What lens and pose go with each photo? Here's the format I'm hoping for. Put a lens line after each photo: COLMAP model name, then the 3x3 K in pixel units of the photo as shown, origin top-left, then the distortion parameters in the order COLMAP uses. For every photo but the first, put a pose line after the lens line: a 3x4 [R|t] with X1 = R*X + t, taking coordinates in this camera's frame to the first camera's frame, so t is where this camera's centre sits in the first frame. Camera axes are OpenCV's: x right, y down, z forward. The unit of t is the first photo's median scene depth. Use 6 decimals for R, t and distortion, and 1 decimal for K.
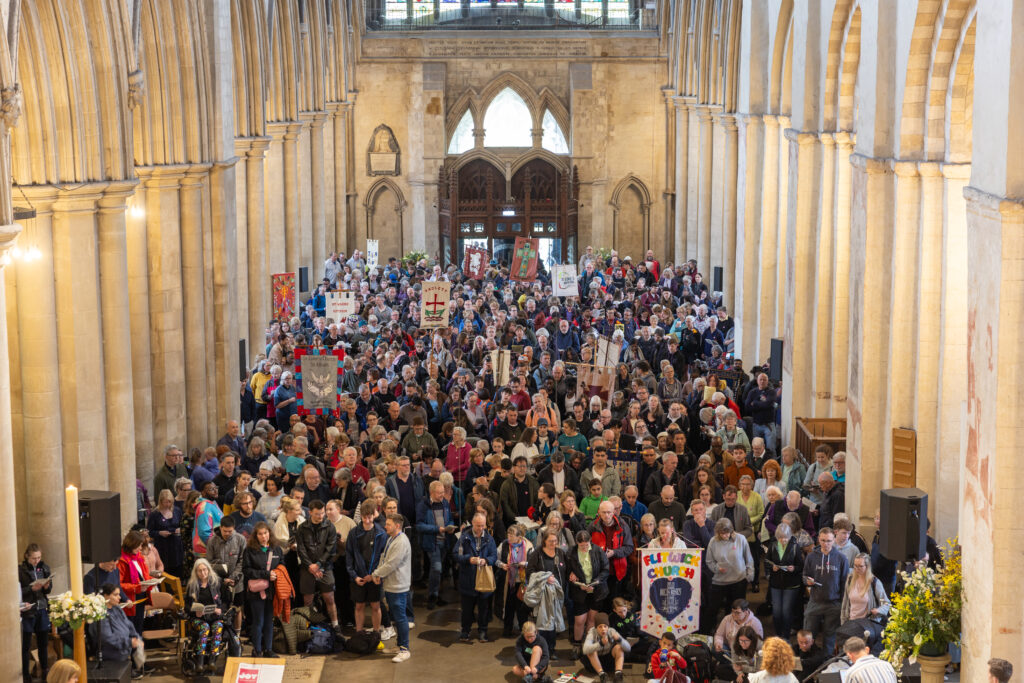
lens RADIAL K [[1963.8, 0, 512.0], [0, 1963.8, 341.5], [0, 0, 1]] dist [0.051131, -0.110523]
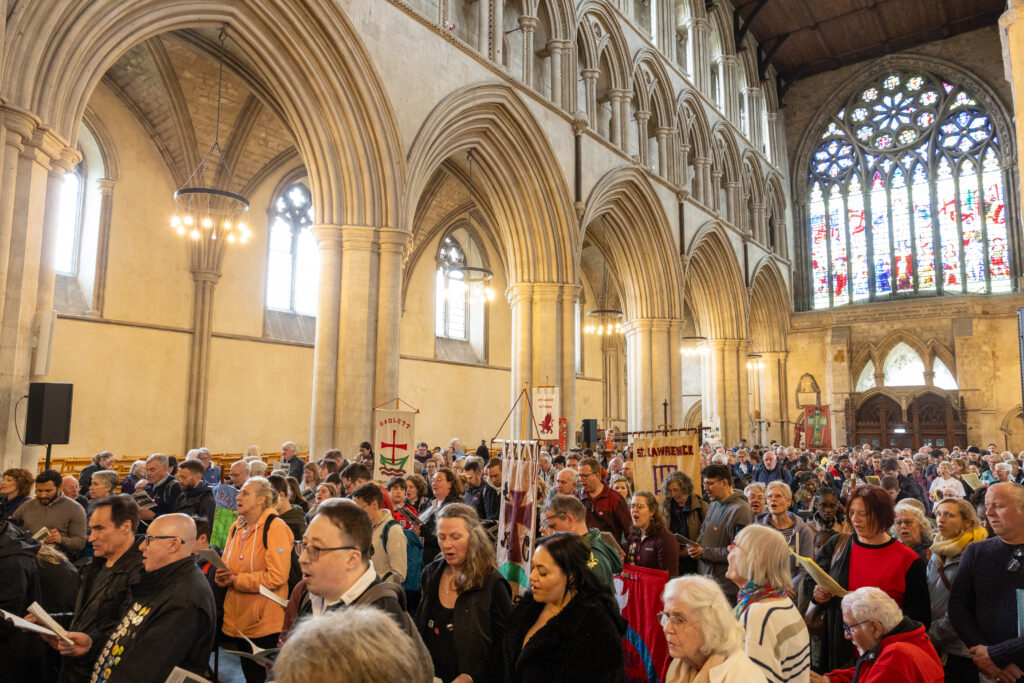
lens RADIAL K [[689.1, 0, 512.0], [0, 689.1, 341.5], [0, 0, 1]] dist [-0.003073, -0.001796]
pose [[0.796963, -0.065020, -0.600519, 0.069974], [-0.103938, 0.964598, -0.242378, 0.014118], [0.595019, 0.255583, 0.761991, 0.480082]]
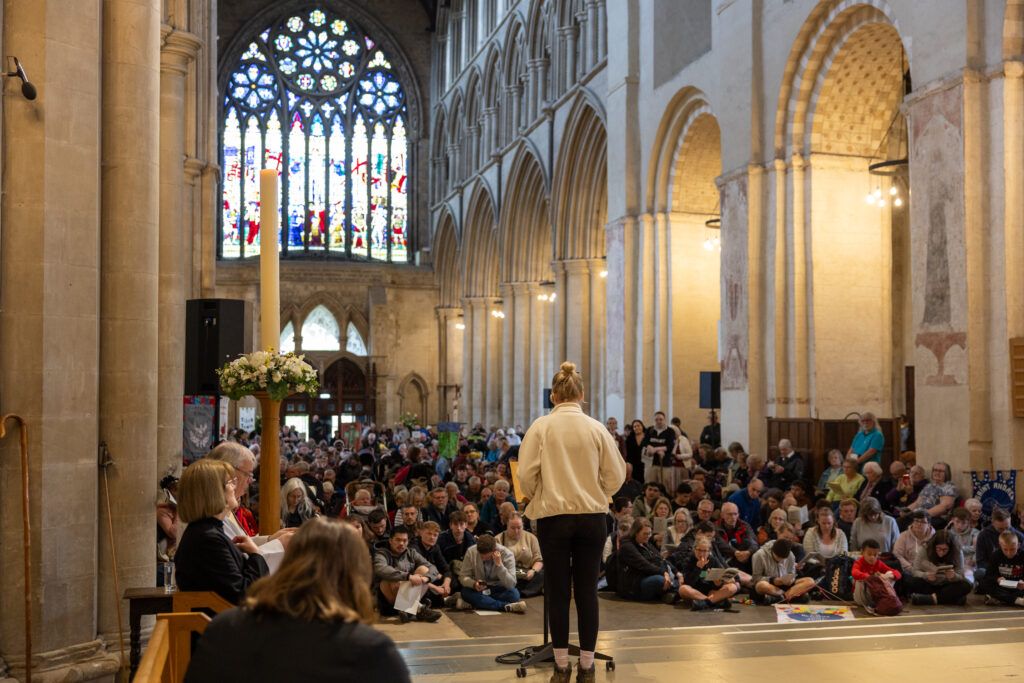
lens RADIAL K [[1232.6, 0, 512.0], [0, 1232.6, 341.5], [0, 0, 1]] dist [0.000699, 0.014318]
pose [[0.972156, 0.011783, 0.234037, -0.071320], [0.034762, 0.980434, -0.193754, 0.059971], [-0.231741, 0.196495, 0.952725, 0.189247]]
